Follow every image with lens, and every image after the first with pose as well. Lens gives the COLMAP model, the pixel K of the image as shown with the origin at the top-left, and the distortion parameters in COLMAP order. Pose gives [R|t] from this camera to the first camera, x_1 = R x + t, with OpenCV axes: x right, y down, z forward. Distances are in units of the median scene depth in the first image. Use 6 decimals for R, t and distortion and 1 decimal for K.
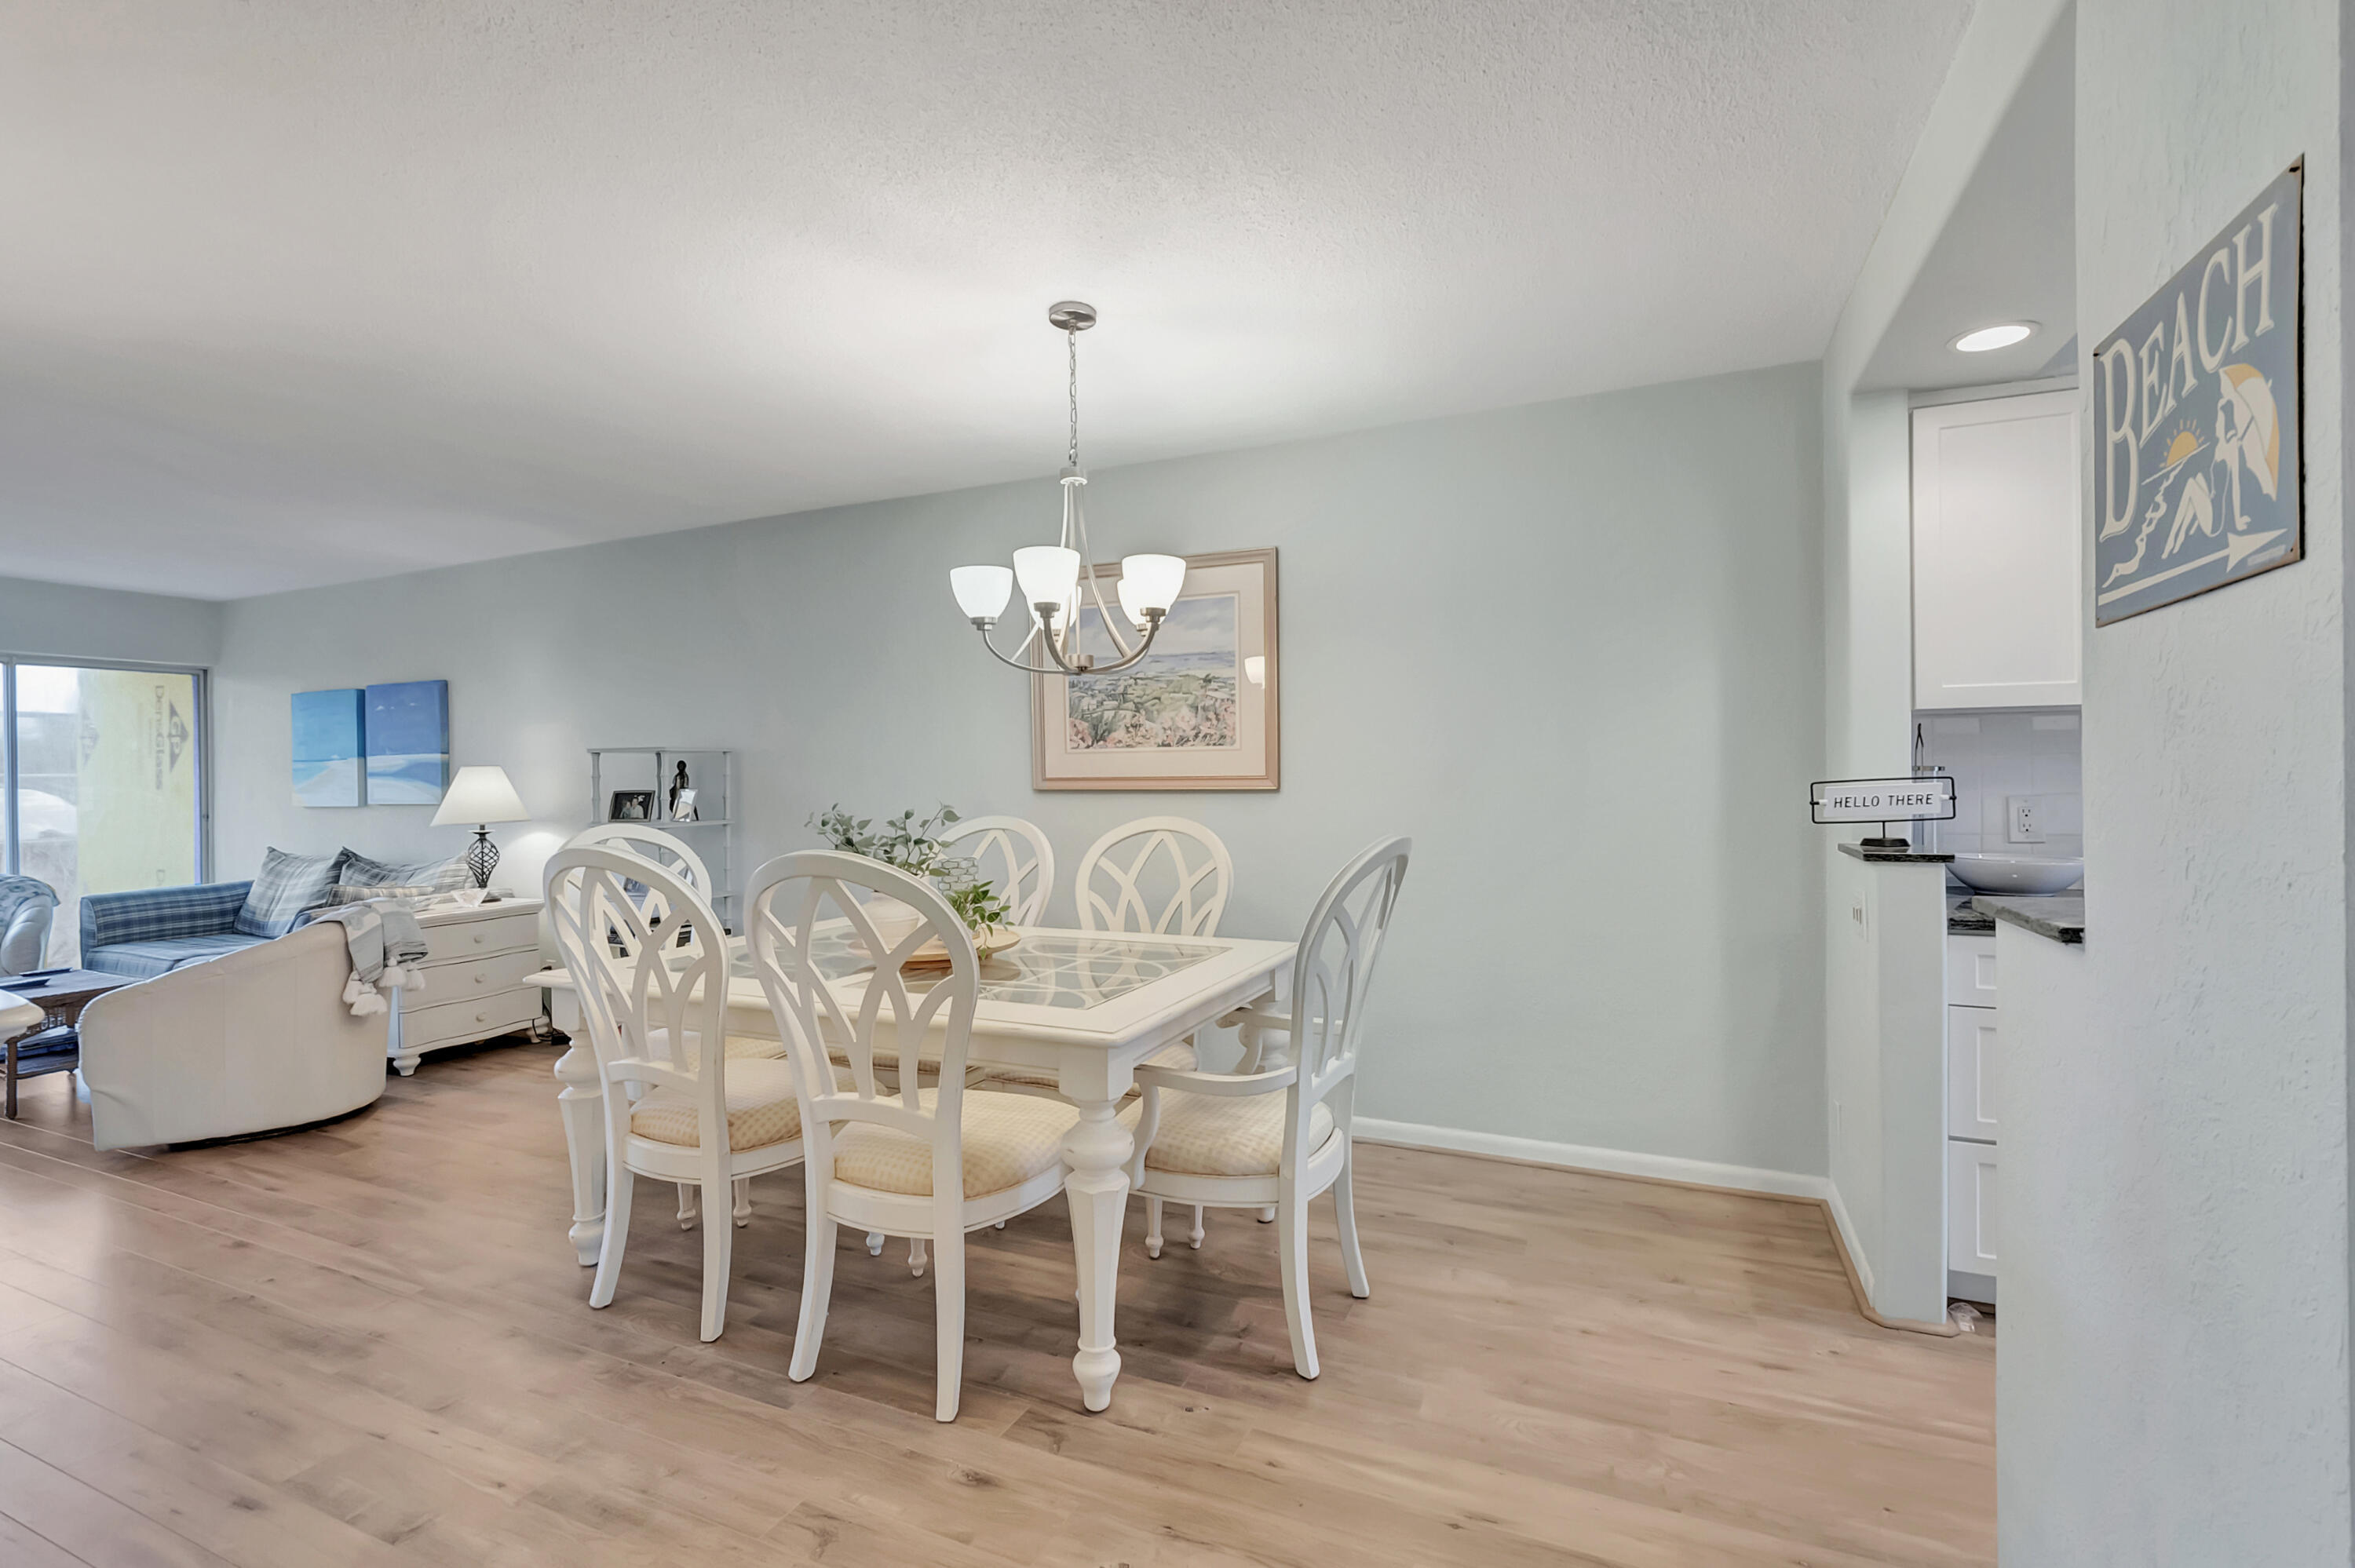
lens RADIAL K [[1020.7, 0, 1189.8], [0, 1020.7, 774.5], [0, 0, 1]] dist [-0.020566, -0.000235]
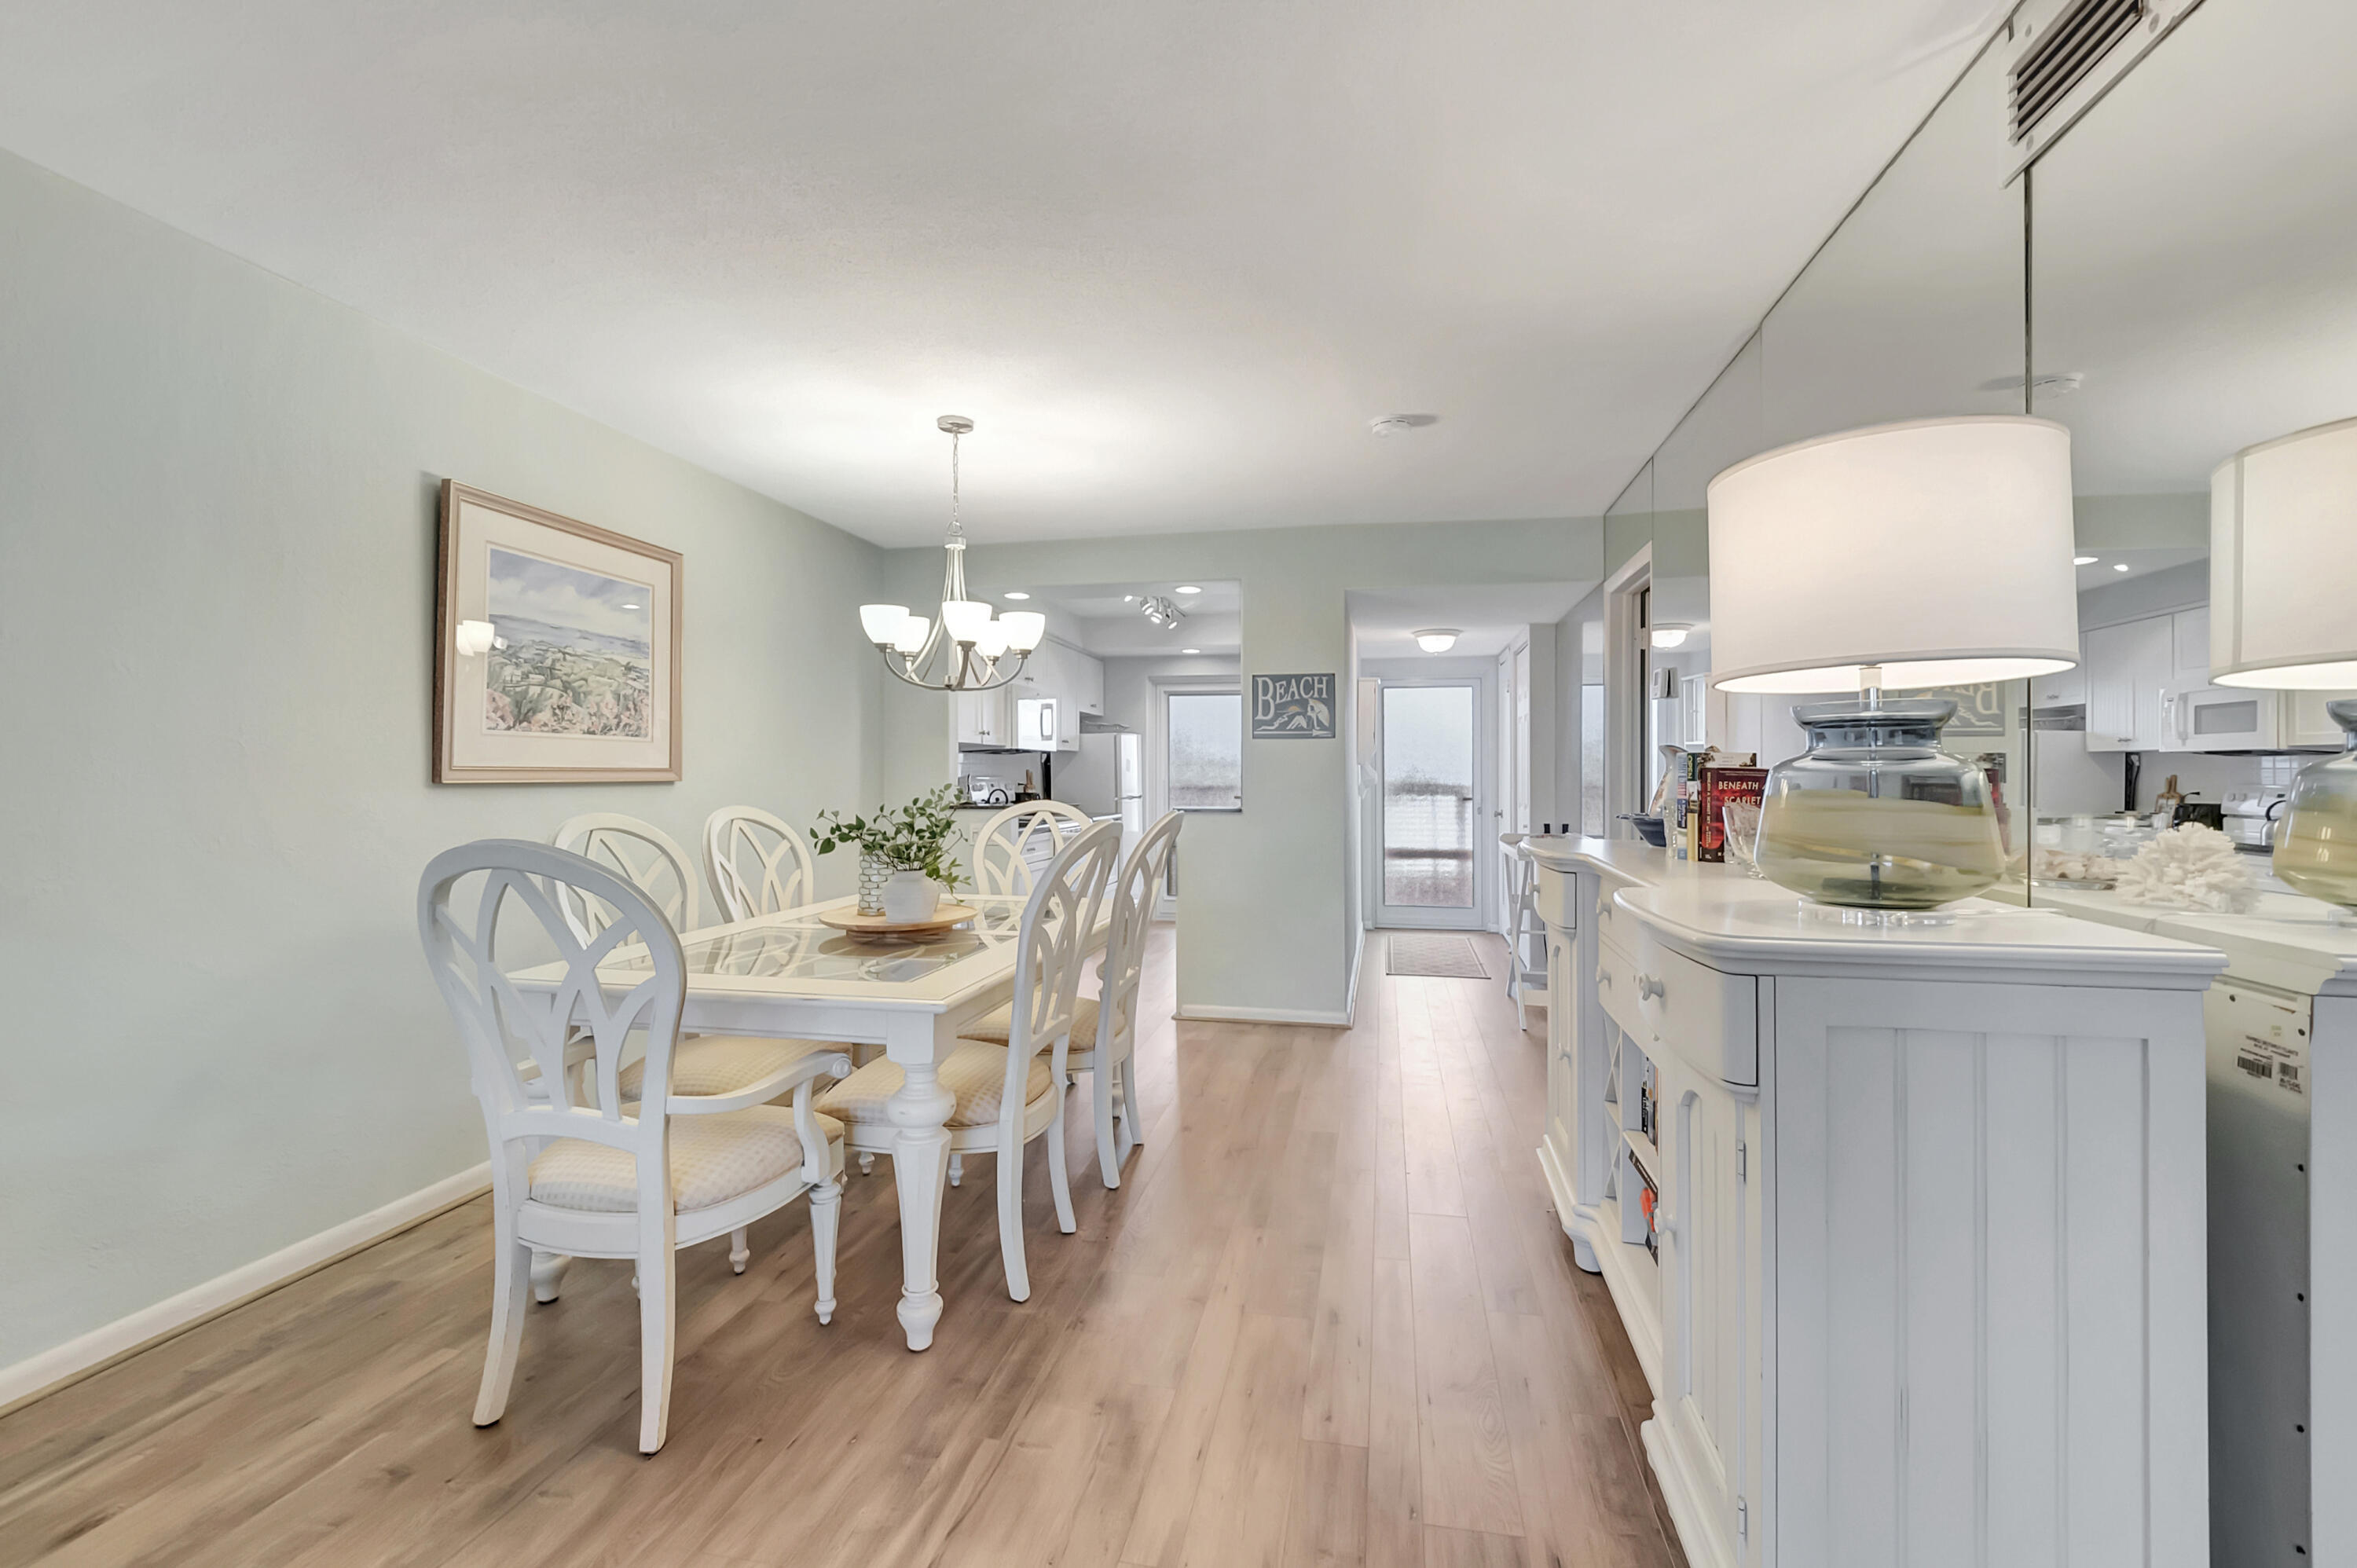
lens RADIAL K [[1021.6, 0, 1190.9], [0, 1021.6, 774.5], [0, 0, 1]] dist [-0.020566, -0.000235]
pose [[-0.200777, 0.008489, 0.979600, -1.020057], [-0.007817, 0.999917, -0.010267, 0.013643], [-0.979606, -0.009719, -0.200694, 0.664725]]
